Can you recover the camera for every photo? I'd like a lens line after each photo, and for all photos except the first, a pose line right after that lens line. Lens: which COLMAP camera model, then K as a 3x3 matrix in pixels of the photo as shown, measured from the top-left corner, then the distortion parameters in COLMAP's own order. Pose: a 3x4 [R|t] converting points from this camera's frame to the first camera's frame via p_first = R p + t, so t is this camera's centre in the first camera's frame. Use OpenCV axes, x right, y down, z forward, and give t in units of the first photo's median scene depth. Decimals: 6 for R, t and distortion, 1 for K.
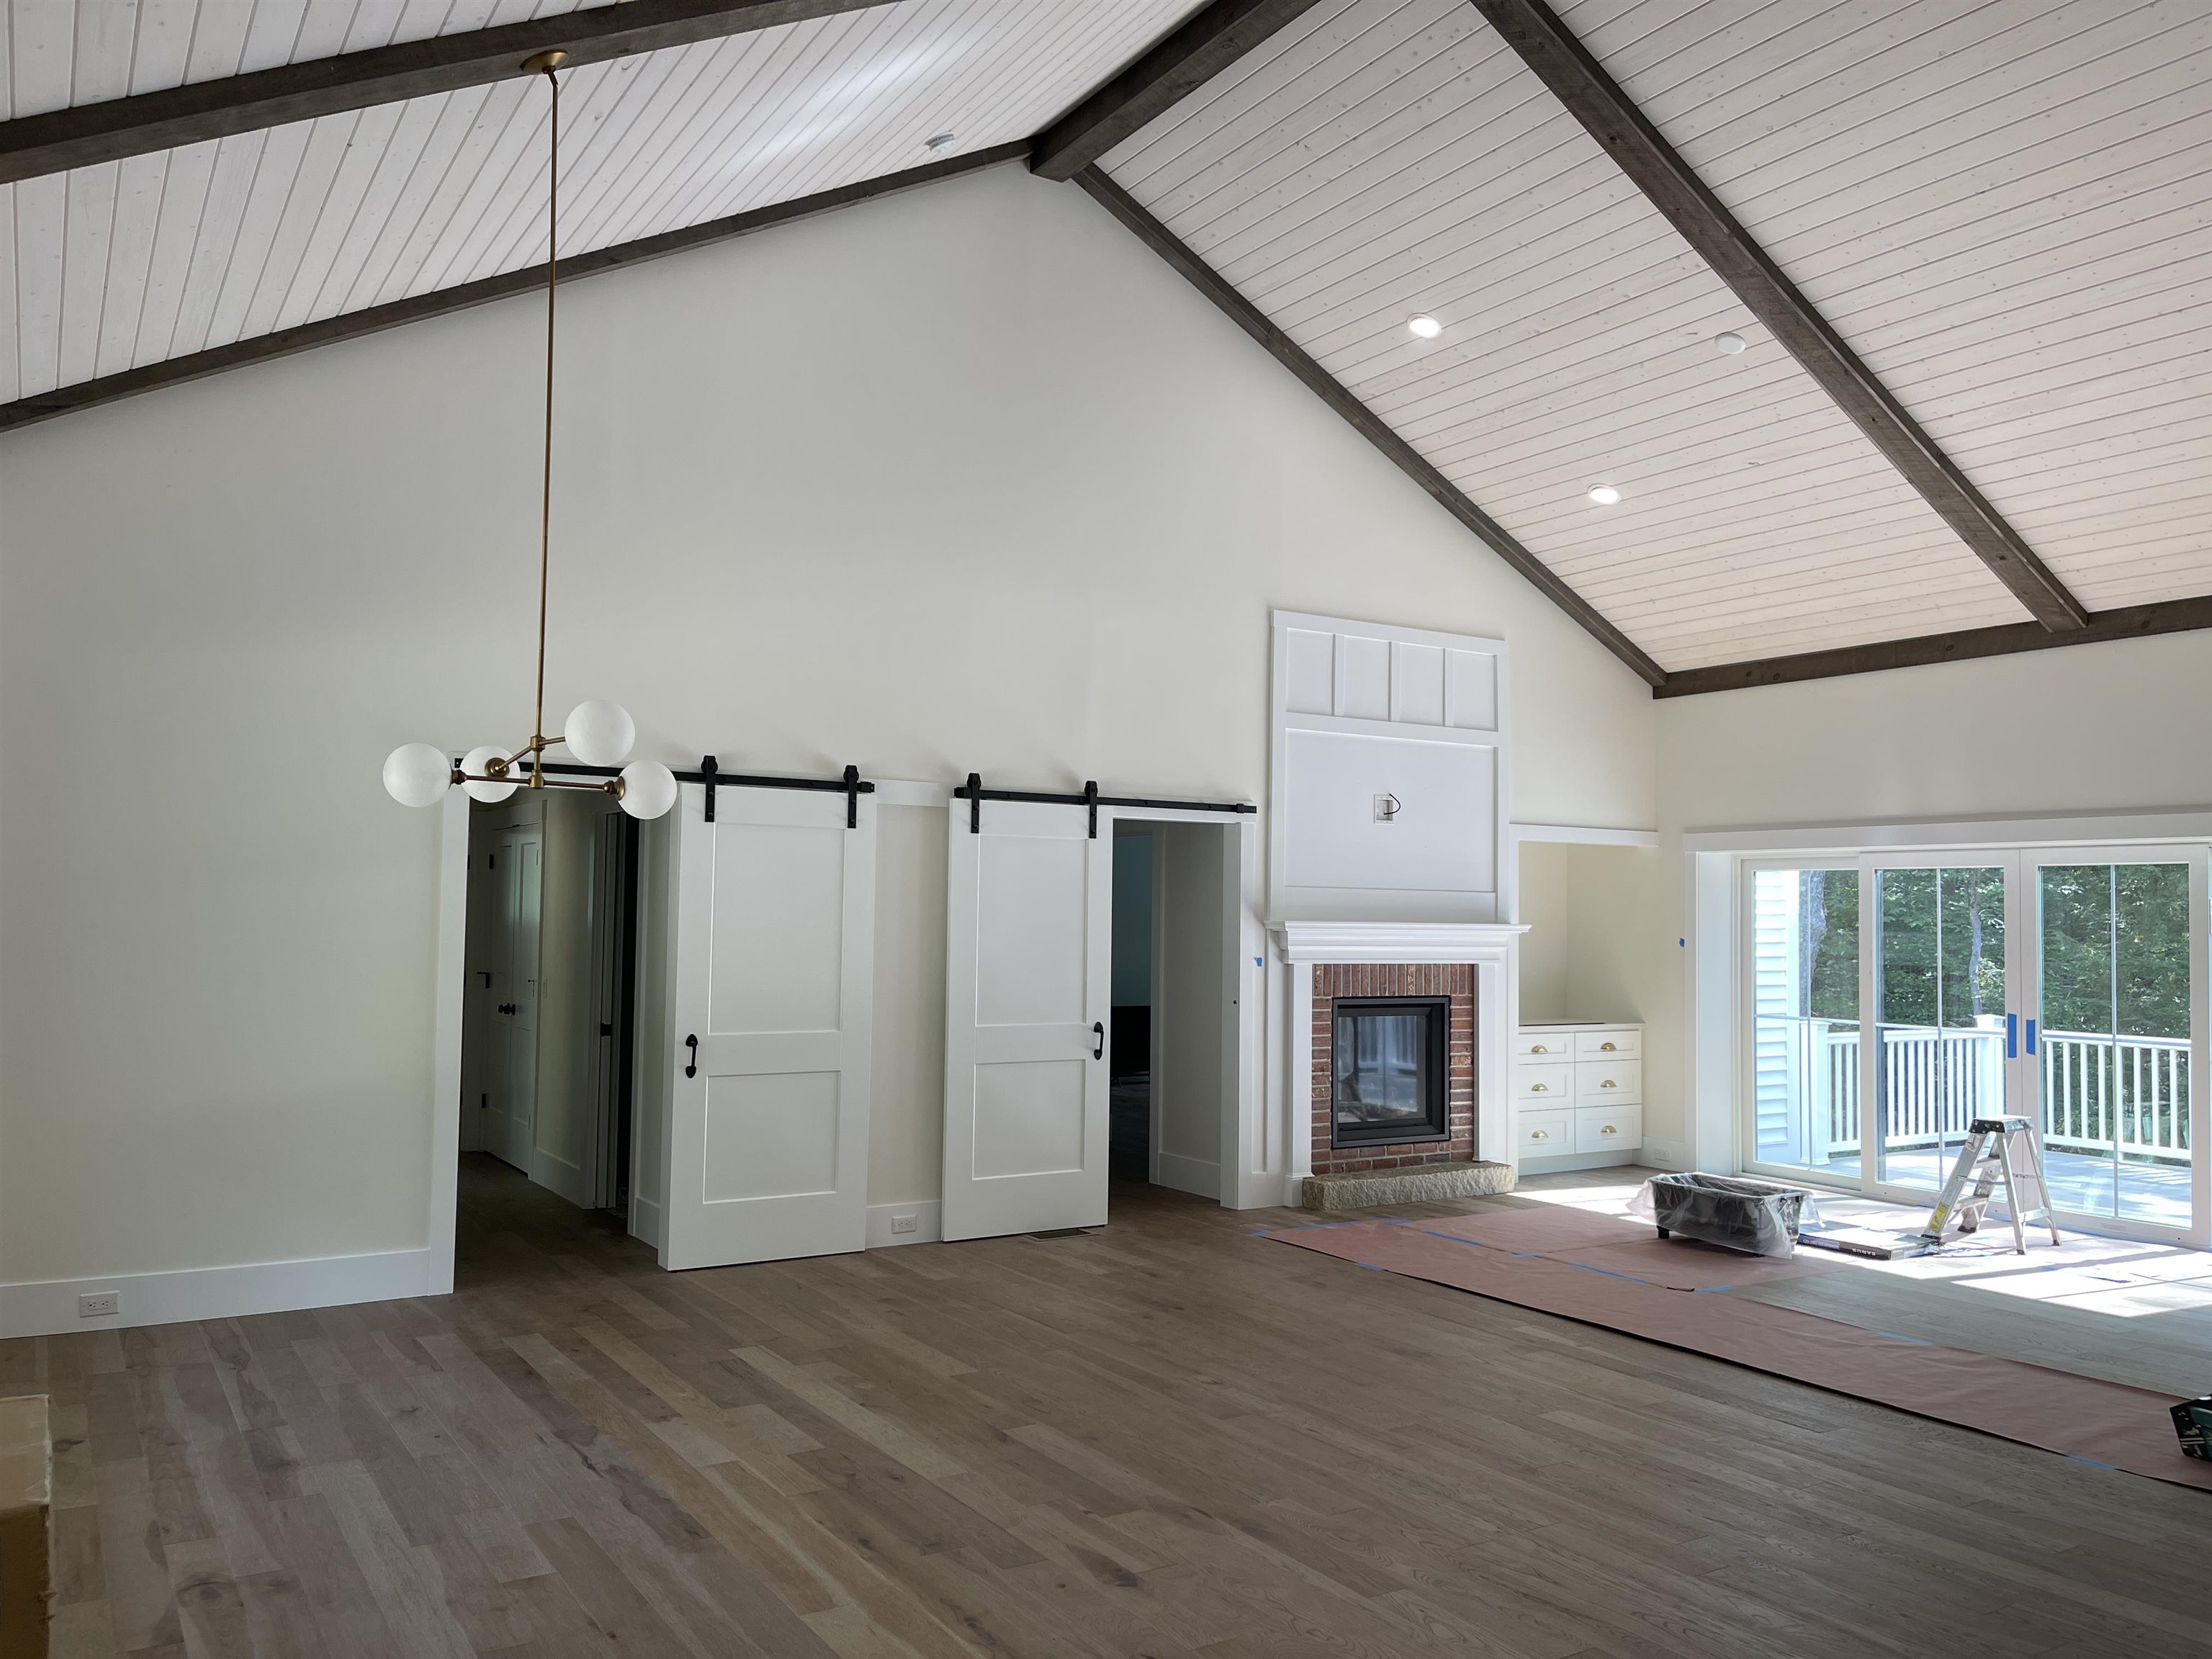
lens RADIAL K [[1676.7, 0, 1109.5], [0, 1676.7, 834.3], [0, 0, 1]] dist [0.032265, -0.020557]
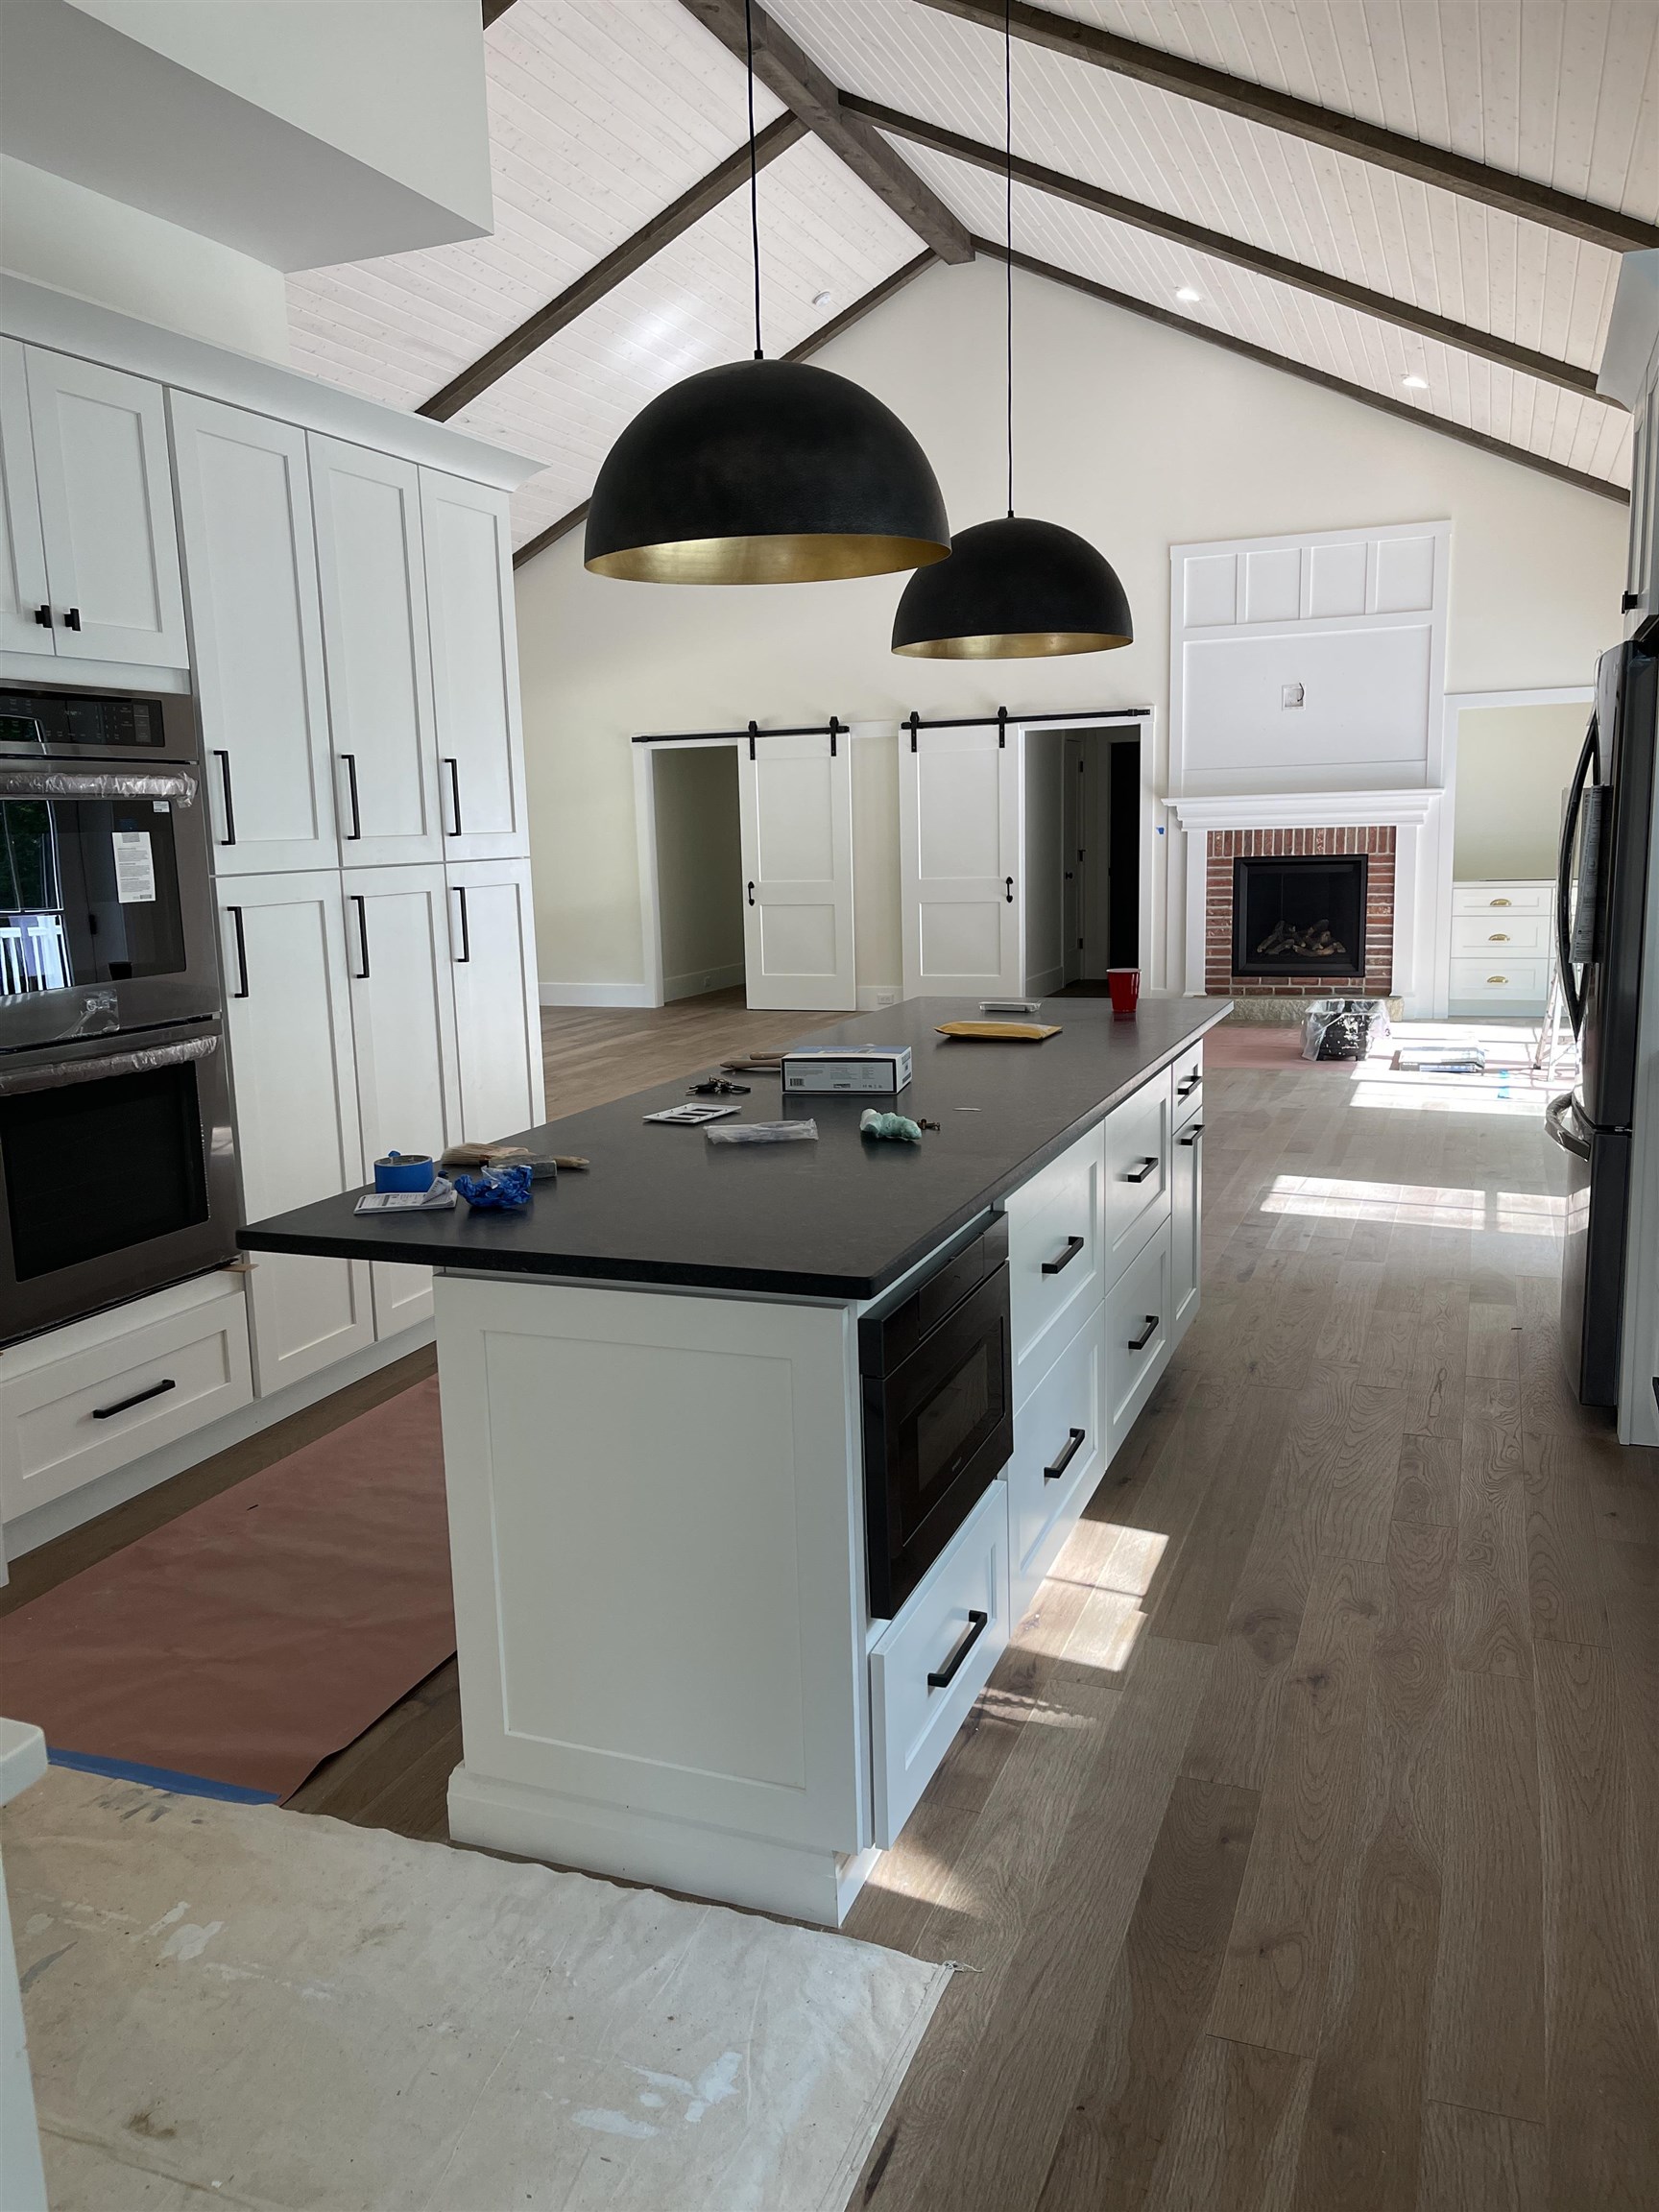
lens RADIAL K [[1676.7, 0, 819.6], [0, 1676.7, 1112.0], [0, 0, 1]] dist [0.032265, -0.020557]
pose [[0.586981, 0.106179, -0.802608, 0.962306], [0.078267, 0.979277, 0.186791, 0.023630], [0.805809, -0.172460, 0.566507, -0.000061]]
